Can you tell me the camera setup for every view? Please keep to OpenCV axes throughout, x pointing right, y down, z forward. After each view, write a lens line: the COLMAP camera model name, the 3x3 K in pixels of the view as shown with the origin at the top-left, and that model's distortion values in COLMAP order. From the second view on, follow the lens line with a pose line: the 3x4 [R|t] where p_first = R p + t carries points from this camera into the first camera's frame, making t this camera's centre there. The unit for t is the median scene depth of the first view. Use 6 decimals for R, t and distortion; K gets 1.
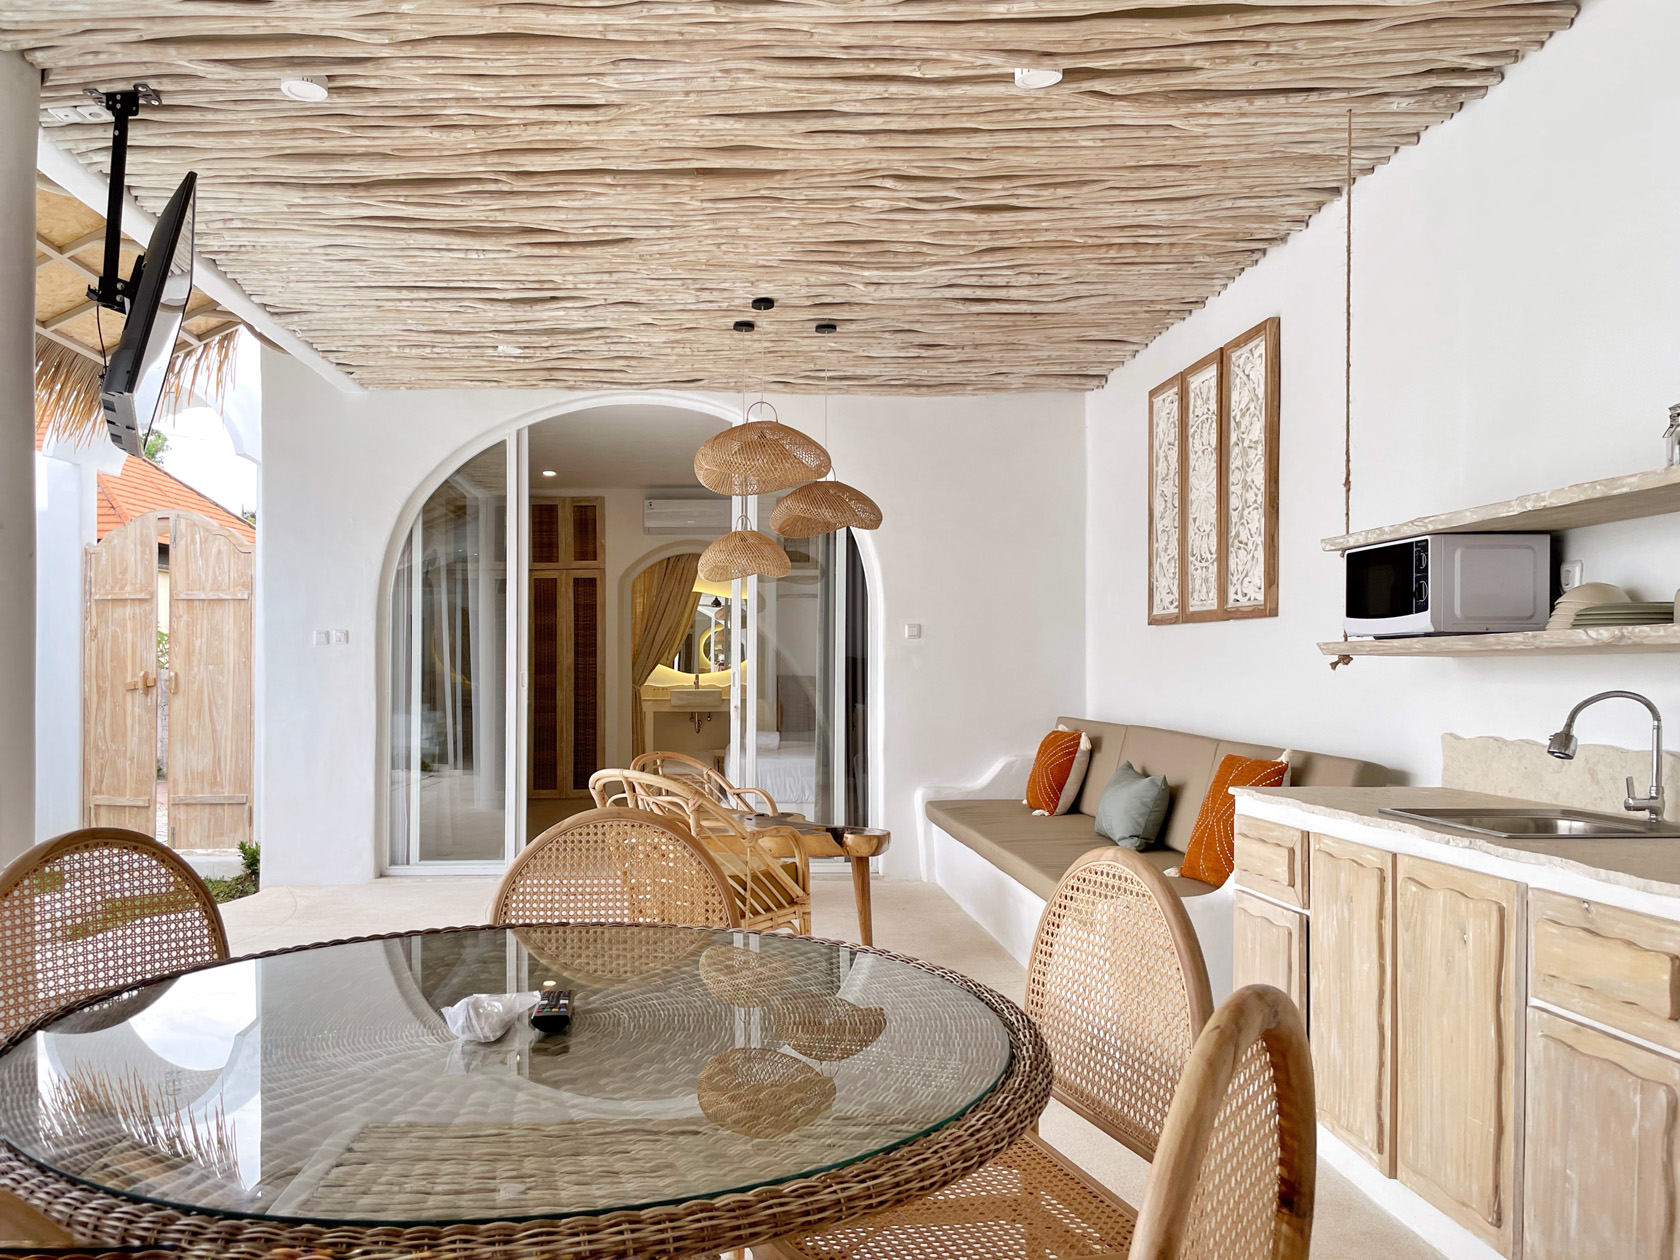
lens RADIAL K [[1283.4, 0, 843.1], [0, 1283.4, 660.3], [0, 0, 1]] dist [0.011721, -0.001250]
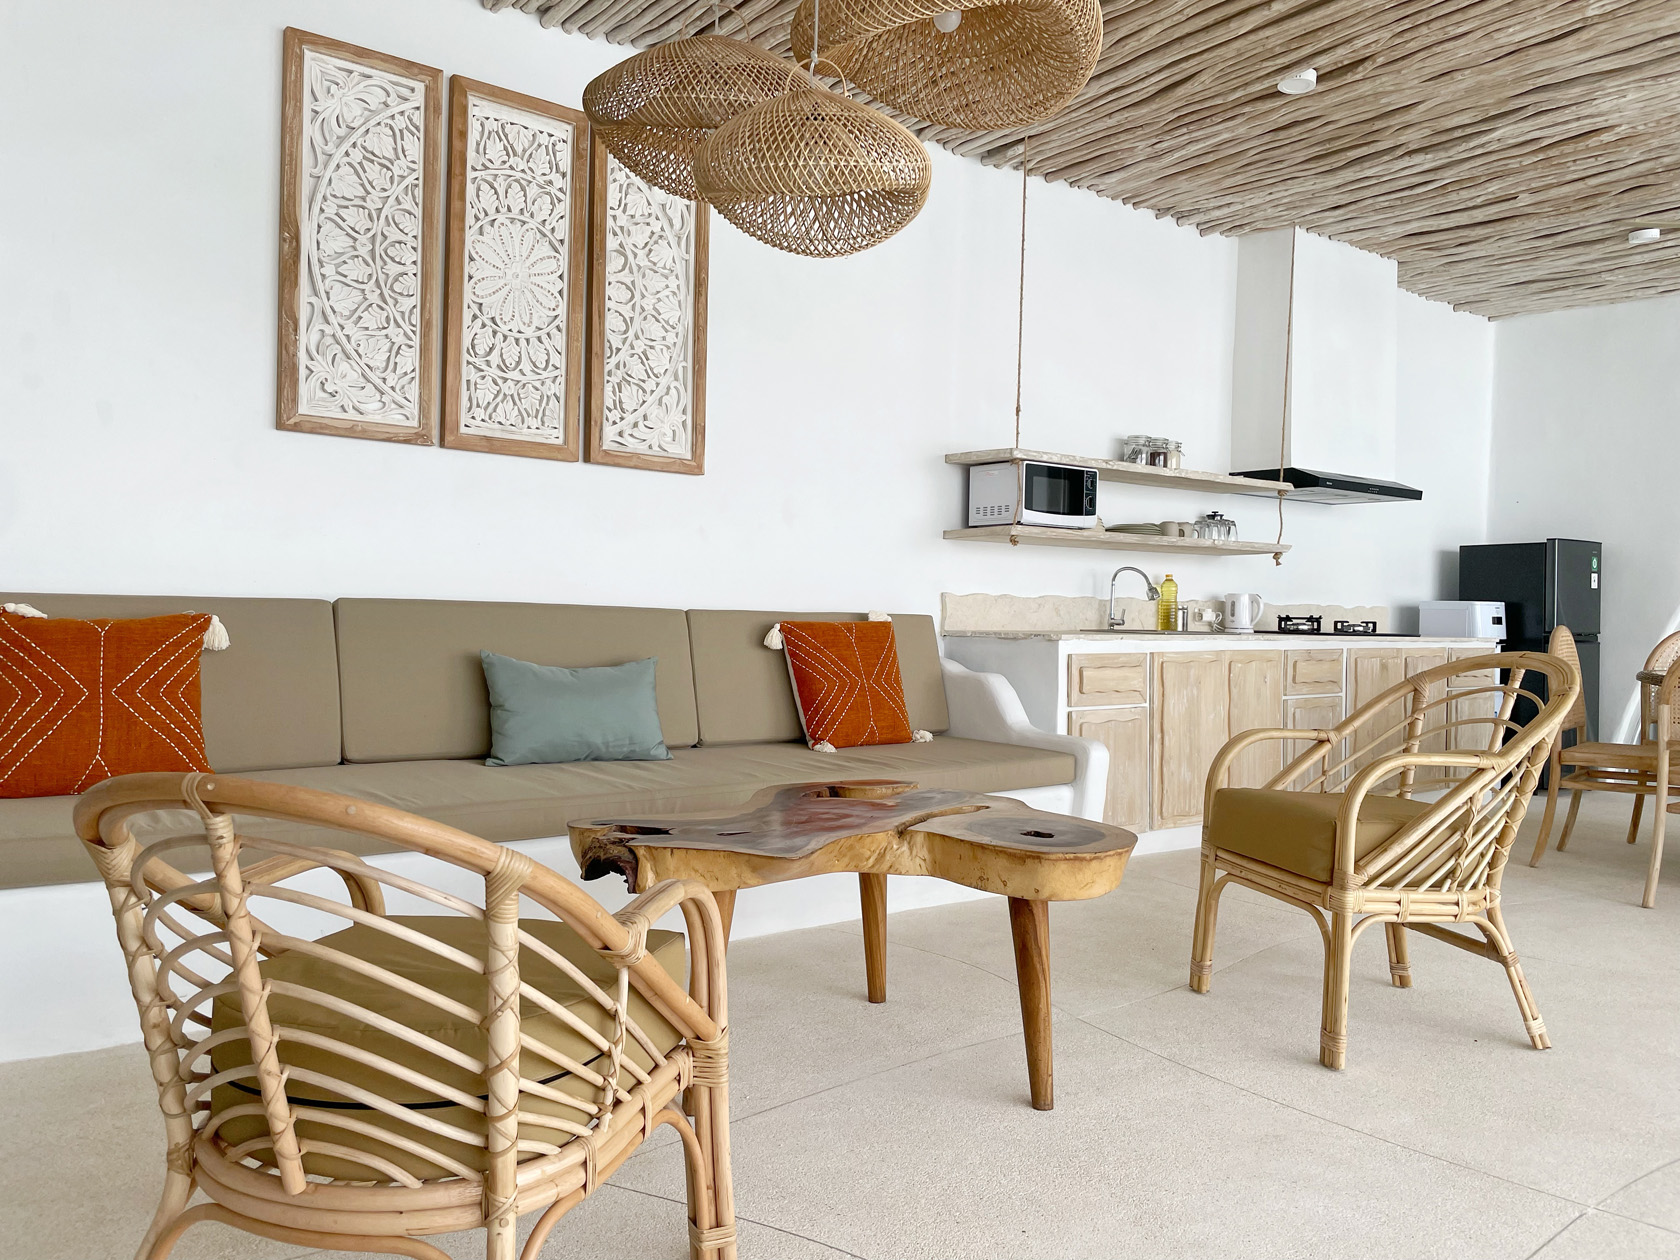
lens RADIAL K [[1283.4, 0, 843.1], [0, 1283.4, 660.3], [0, 0, 1]] dist [0.011721, -0.001250]
pose [[-0.495717, -0.046372, 0.867245, -0.507845], [-0.028398, 0.998905, 0.037180, 0.061138], [-0.868020, -0.006198, -0.496491, 1.329353]]
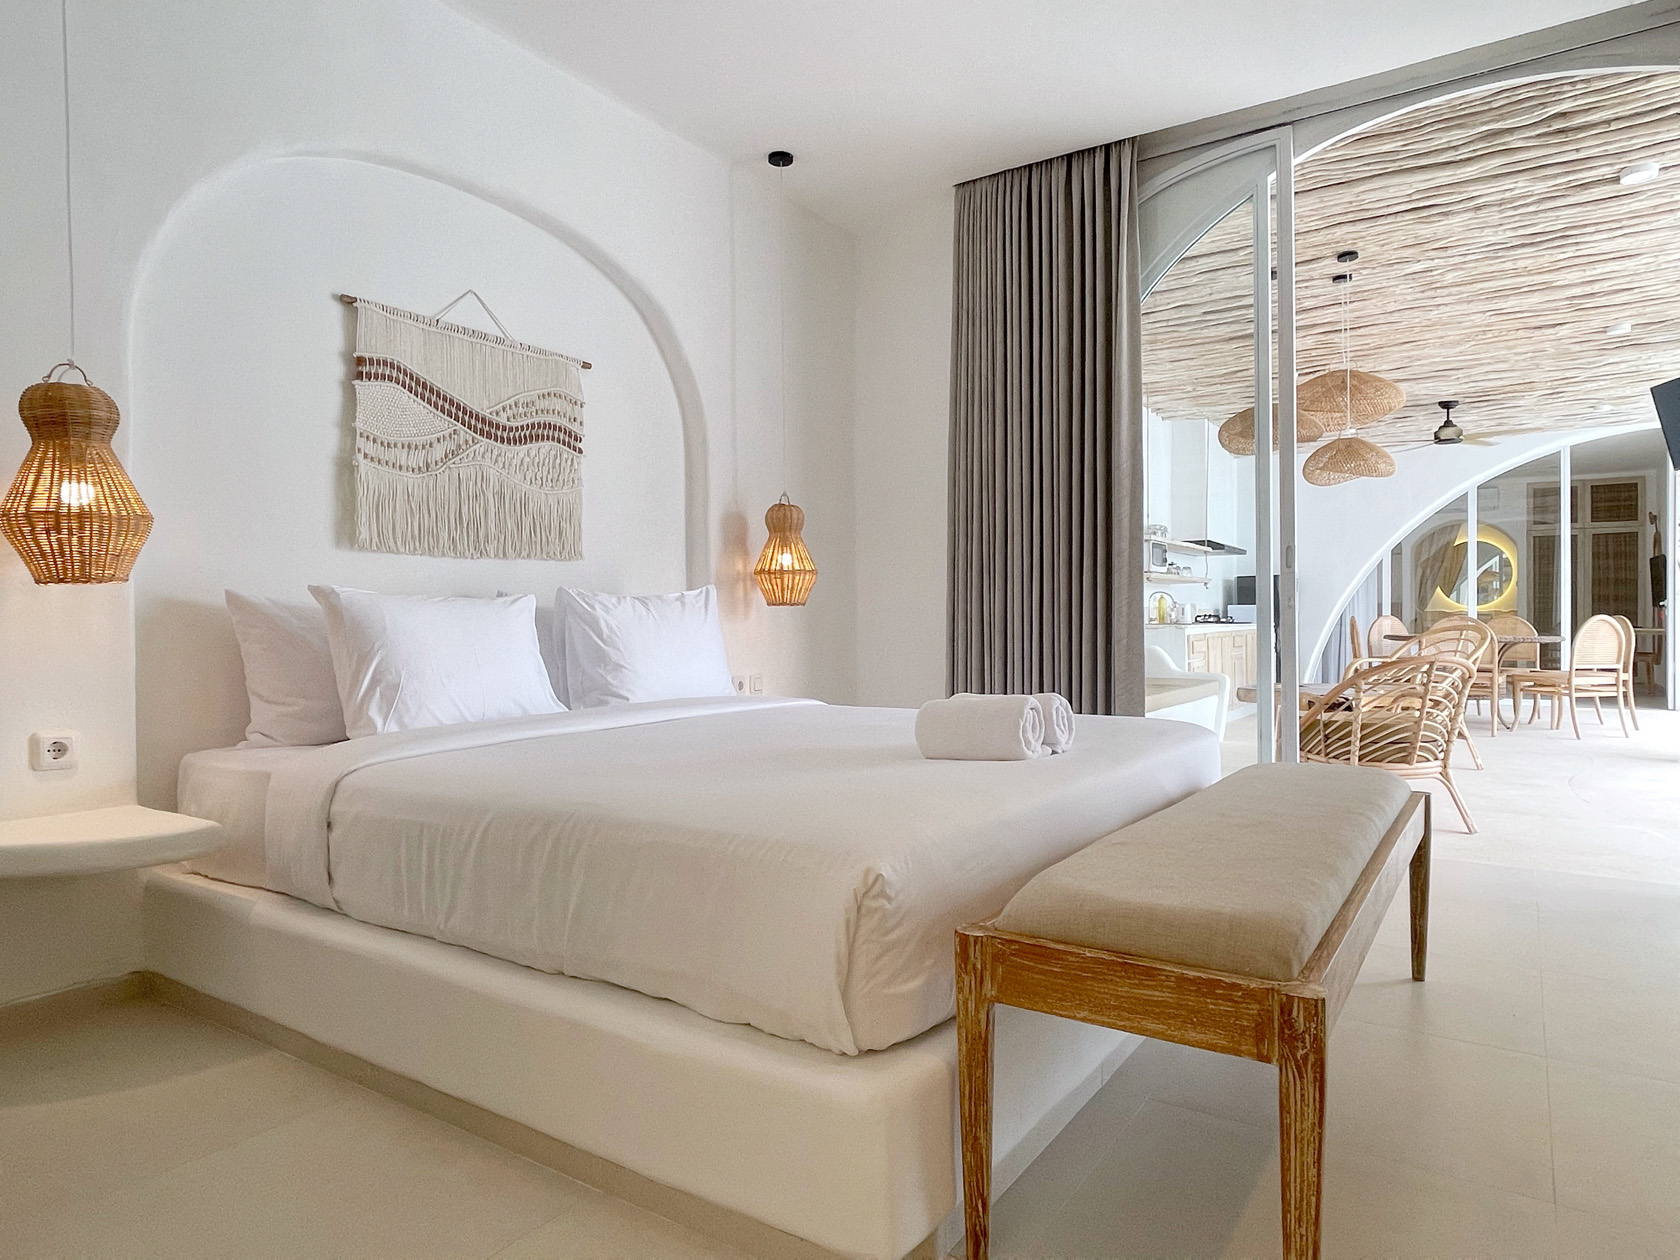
lens RADIAL K [[1015.8, 0, 877.6], [0, 1015.8, 633.0], [0, 0, 1]] dist [-0.000083, -0.000510]
pose [[-0.774453, -0.003939, 0.632620, -0.382822], [0.000549, 0.999976, 0.006899, 0.073308], [-0.632632, 0.005690, -0.774432, 2.193422]]
